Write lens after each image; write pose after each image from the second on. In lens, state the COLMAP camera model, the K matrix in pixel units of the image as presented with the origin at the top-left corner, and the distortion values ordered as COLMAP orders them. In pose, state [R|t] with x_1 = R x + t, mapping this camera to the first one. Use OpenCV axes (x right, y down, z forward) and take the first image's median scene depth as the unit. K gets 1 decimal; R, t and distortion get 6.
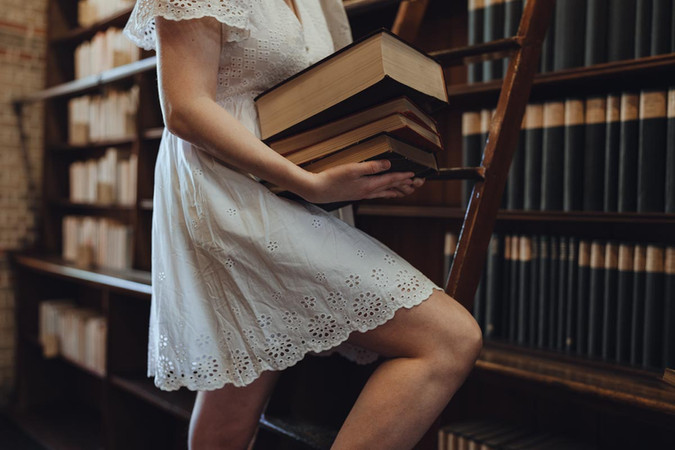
lens RADIAL K [[669.0, 0, 337.7], [0, 669.0, 221.7], [0, 0, 1]] dist [0.008032, 0.011176]
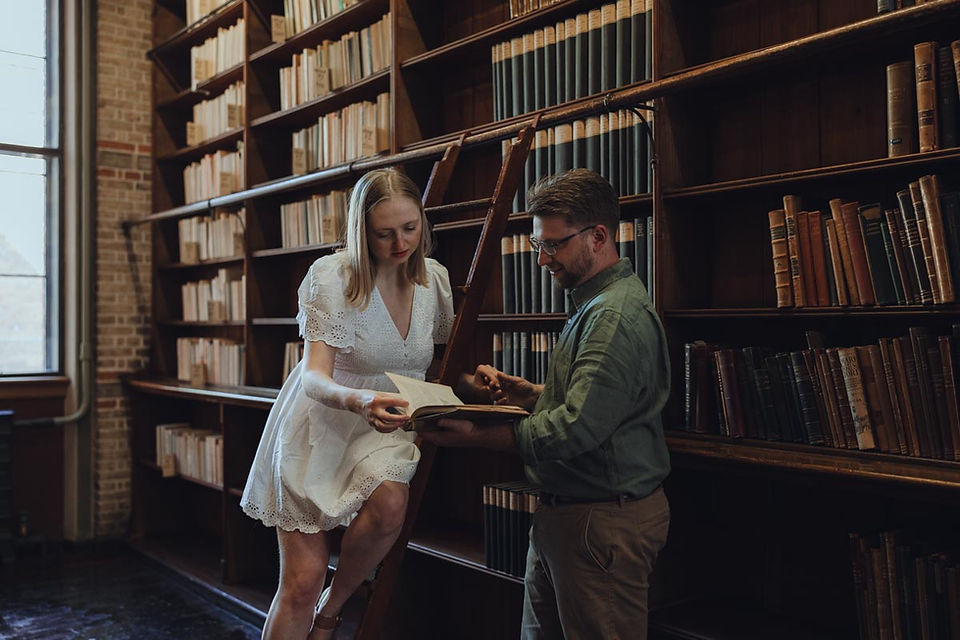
lens RADIAL K [[951.4, 0, 480.3], [0, 951.4, 315.3], [0, 0, 1]] dist [0.008032, 0.011176]
pose [[0.997661, -0.039783, -0.055590, 0.123318], [0.038375, 0.998921, -0.026171, 0.014271], [0.056571, 0.023976, 0.998111, -0.395007]]
